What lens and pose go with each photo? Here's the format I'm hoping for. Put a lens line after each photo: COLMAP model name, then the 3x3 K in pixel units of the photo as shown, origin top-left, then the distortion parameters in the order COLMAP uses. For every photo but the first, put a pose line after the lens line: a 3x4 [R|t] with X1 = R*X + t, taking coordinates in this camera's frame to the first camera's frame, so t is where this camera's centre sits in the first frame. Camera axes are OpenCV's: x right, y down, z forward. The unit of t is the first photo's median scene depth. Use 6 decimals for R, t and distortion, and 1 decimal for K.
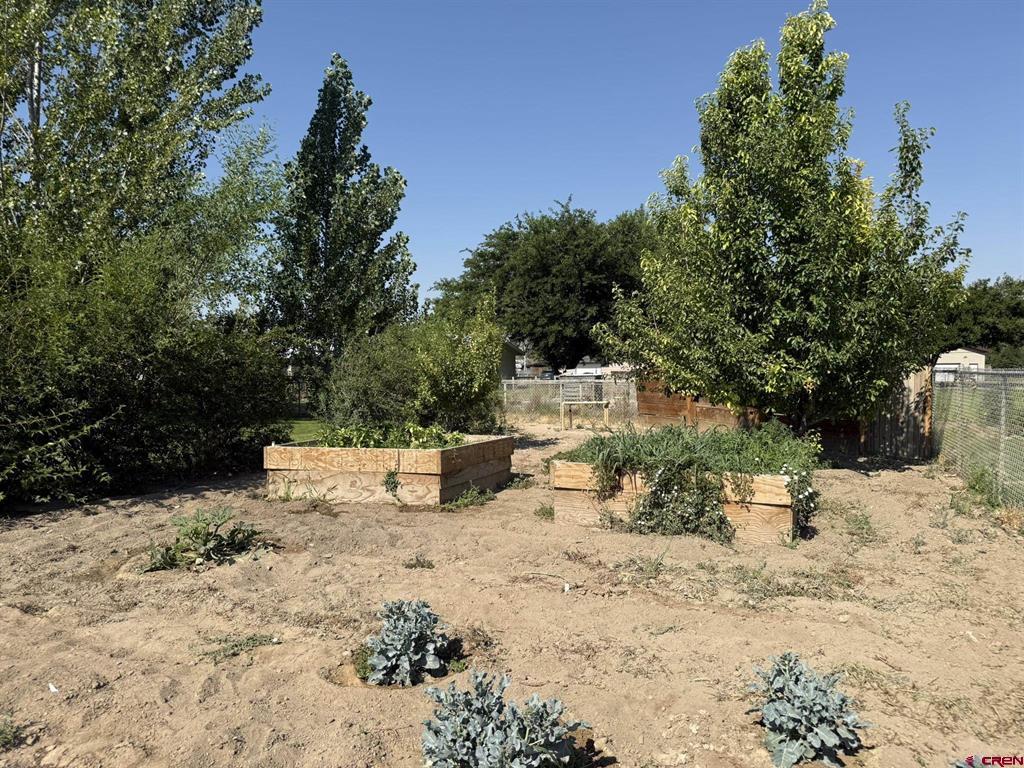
lens RADIAL K [[724.9, 0, 512.0], [0, 724.9, 384.0], [0, 0, 1]] dist [0.111841, -0.157574]
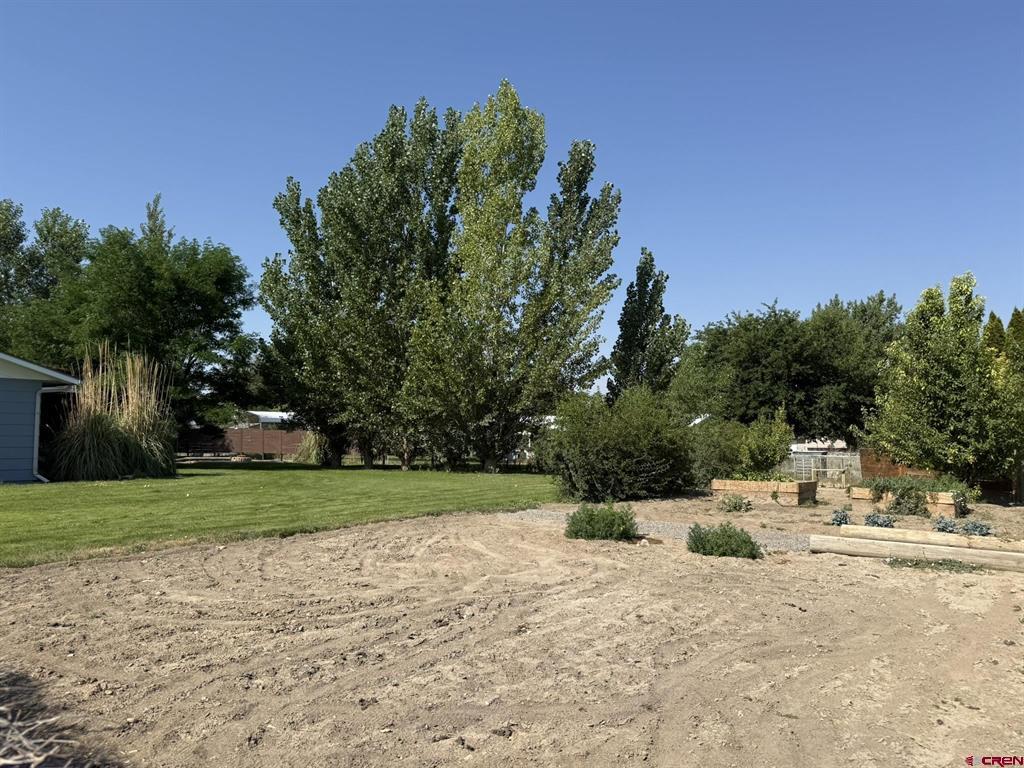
lens RADIAL K [[724.9, 0, 512.0], [0, 724.9, 384.0], [0, 0, 1]] dist [0.111841, -0.157574]
pose [[0.973985, -0.006615, -0.226518, -0.333422], [-0.015613, 0.995240, -0.096193, 0.008598], [0.226076, 0.097227, 0.969245, -1.170658]]
